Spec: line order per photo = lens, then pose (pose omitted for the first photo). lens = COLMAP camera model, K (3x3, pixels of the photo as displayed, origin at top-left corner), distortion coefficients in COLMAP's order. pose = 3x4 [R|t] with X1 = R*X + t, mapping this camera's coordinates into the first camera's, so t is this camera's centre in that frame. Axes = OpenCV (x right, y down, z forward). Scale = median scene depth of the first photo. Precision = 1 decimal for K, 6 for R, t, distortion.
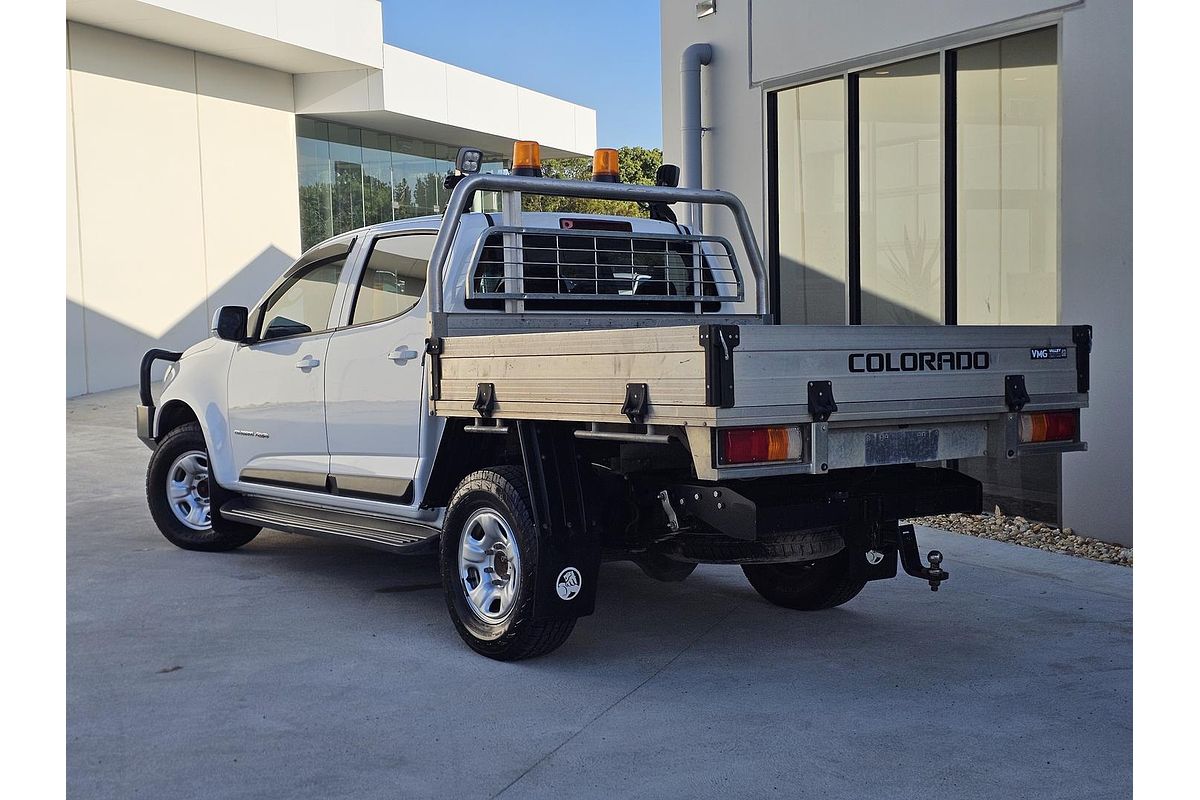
lens RADIAL K [[1464.0, 0, 600.0], [0, 1464.0, 400.0], [0, 0, 1]] dist [0.143866, -0.011201]
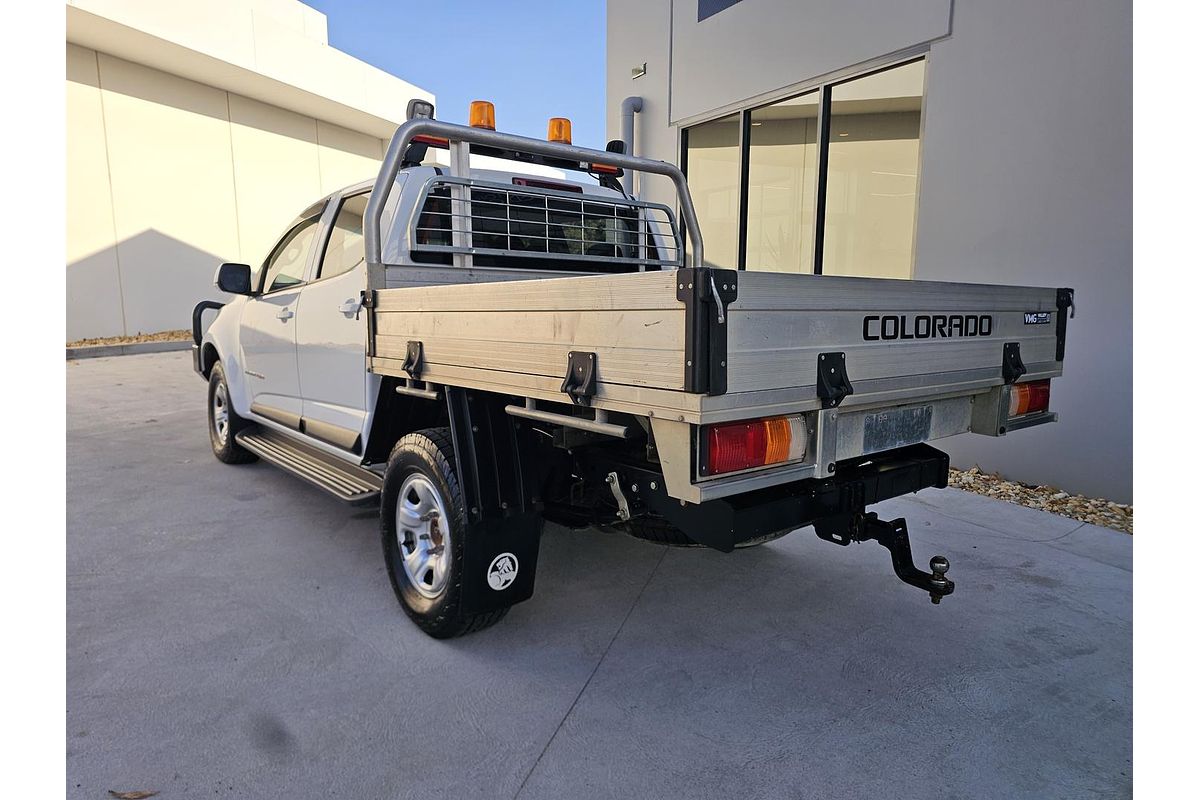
lens RADIAL K [[727.0, 0, 596.9], [0, 727.0, 396.5], [0, 0, 1]] dist [0.043216, -0.000503]
pose [[0.999165, 0.013125, 0.038702, 0.016970], [-0.016351, 0.996310, 0.084252, -0.017983], [-0.037454, -0.084815, 0.995693, 0.576979]]
